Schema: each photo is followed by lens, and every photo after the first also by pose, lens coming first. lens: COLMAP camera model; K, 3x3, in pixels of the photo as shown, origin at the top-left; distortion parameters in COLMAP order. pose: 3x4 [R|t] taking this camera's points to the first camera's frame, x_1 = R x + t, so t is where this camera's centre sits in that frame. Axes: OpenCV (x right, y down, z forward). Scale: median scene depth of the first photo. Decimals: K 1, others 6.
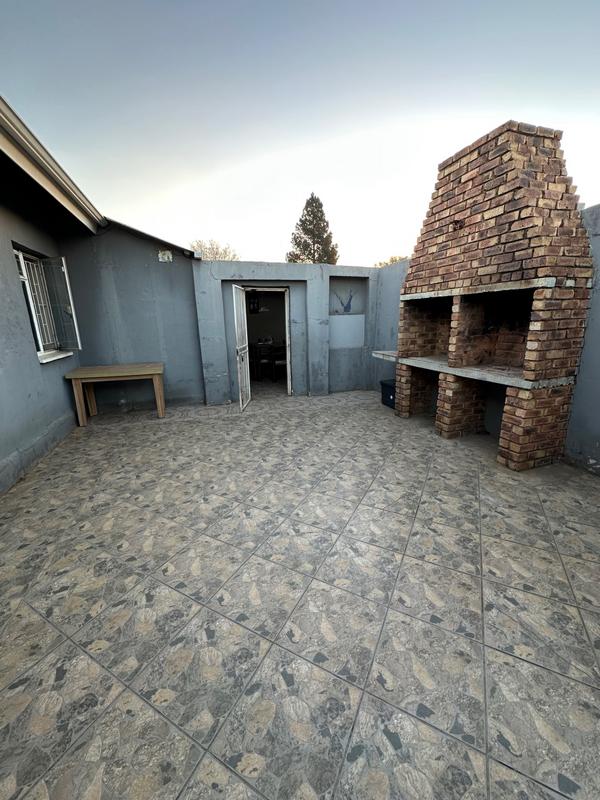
lens RADIAL K [[321.5, 0, 299.8], [0, 321.5, 398.6], [0, 0, 1]] dist [-0.000018, 0.000558]
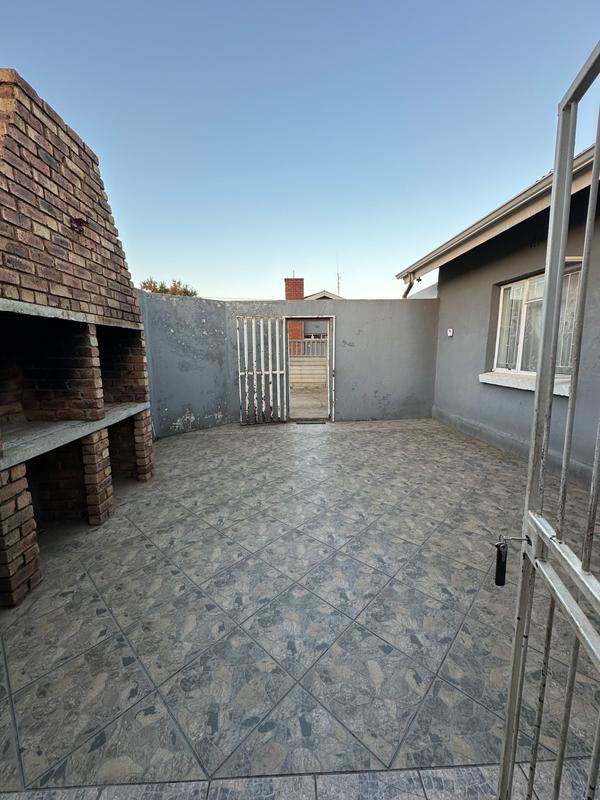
lens RADIAL K [[321.5, 0, 298.9], [0, 321.5, 398.5], [0, 0, 1]] dist [-0.000018, 0.000558]
pose [[-0.963232, -0.008630, 0.268532, -0.192155], [0.095084, 0.923849, 0.370759, -0.441101], [-0.251282, 0.382660, -0.889060, 1.810304]]
